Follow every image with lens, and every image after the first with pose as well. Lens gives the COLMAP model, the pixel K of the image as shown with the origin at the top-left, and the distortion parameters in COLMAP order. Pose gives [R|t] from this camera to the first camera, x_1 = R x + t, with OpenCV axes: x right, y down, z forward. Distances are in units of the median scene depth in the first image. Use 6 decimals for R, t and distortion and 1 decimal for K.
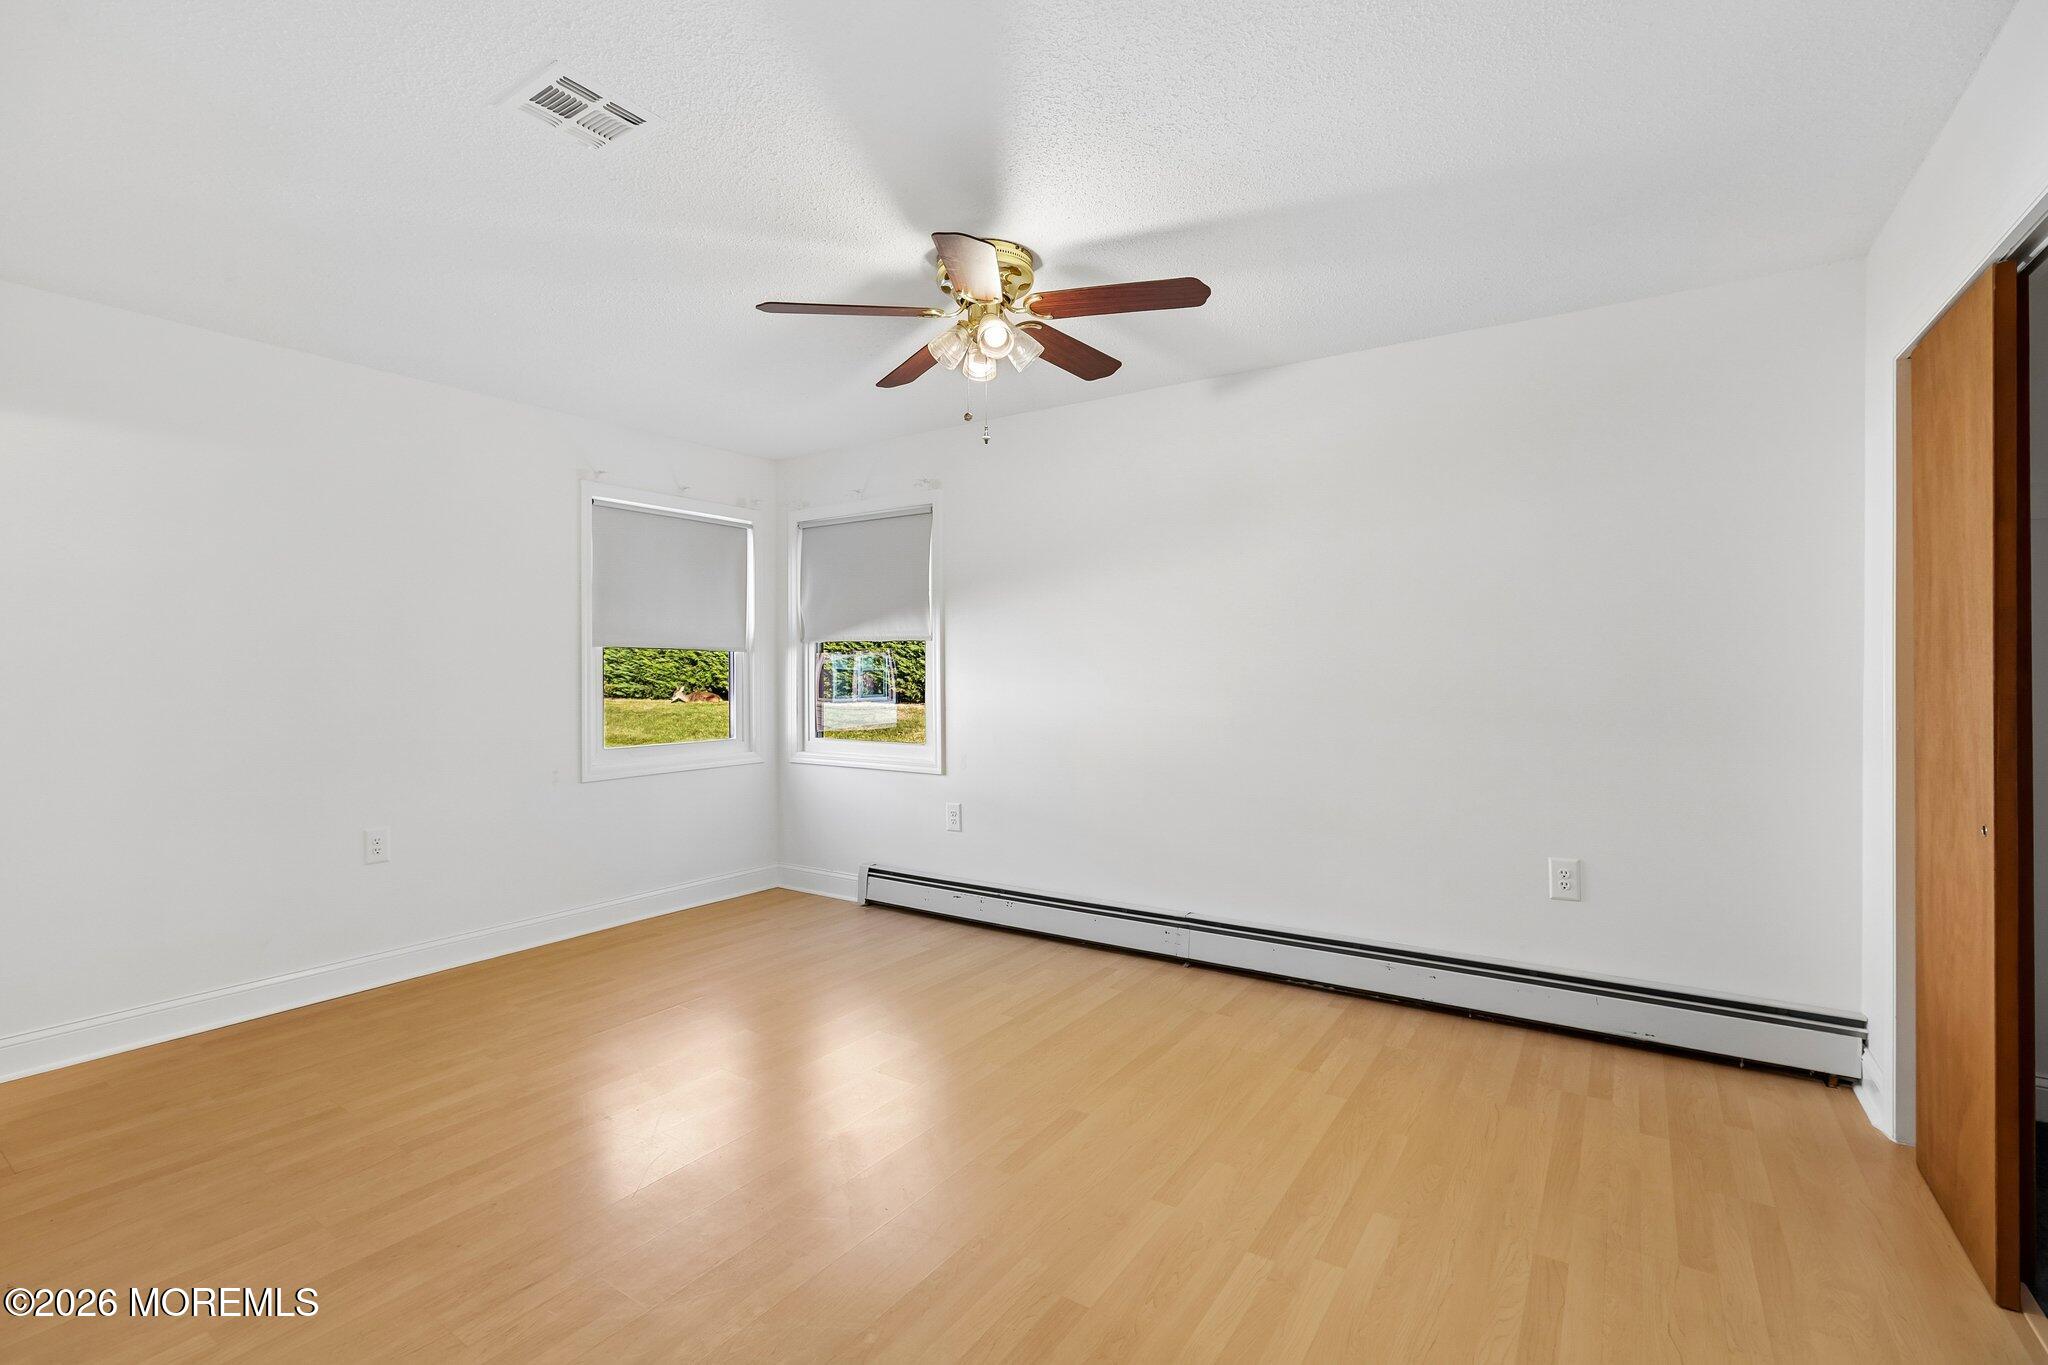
lens RADIAL K [[921.6, 0, 1007.0], [0, 921.6, 669.9], [0, 0, 1]] dist [-0.045273, 0.026595]
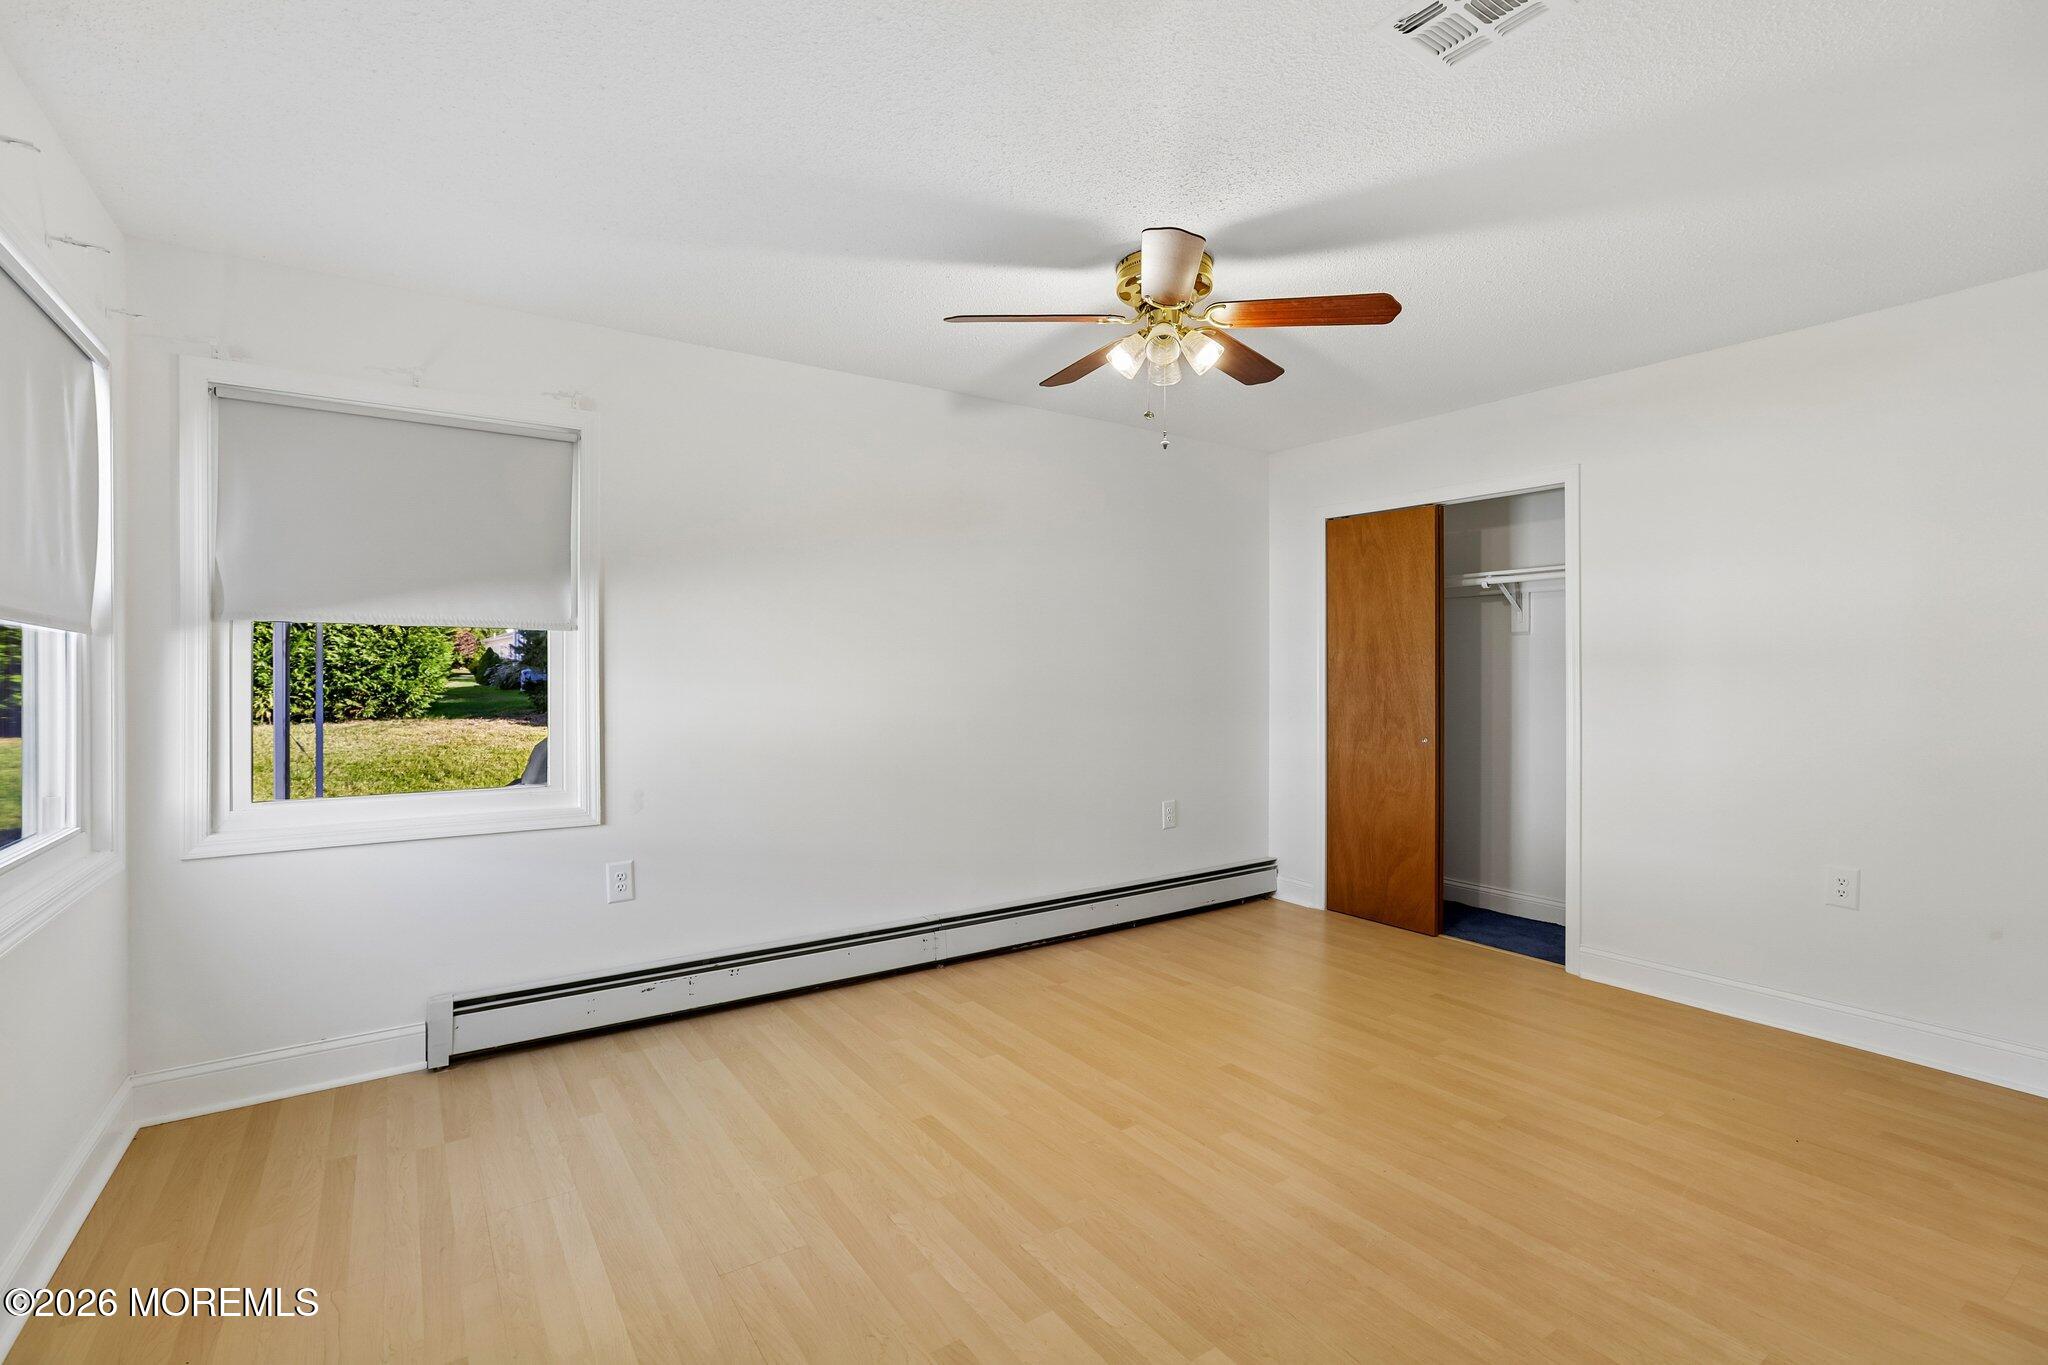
lens RADIAL K [[921.6, 0, 1007.0], [0, 921.6, 669.9], [0, 0, 1]] dist [-0.045273, 0.026595]
pose [[0.372231, 0.005911, 0.928121, -0.626032], [0.001368, 0.999975, -0.006917, 0.002658], [-0.928139, 0.003844, 0.372213, 0.485668]]
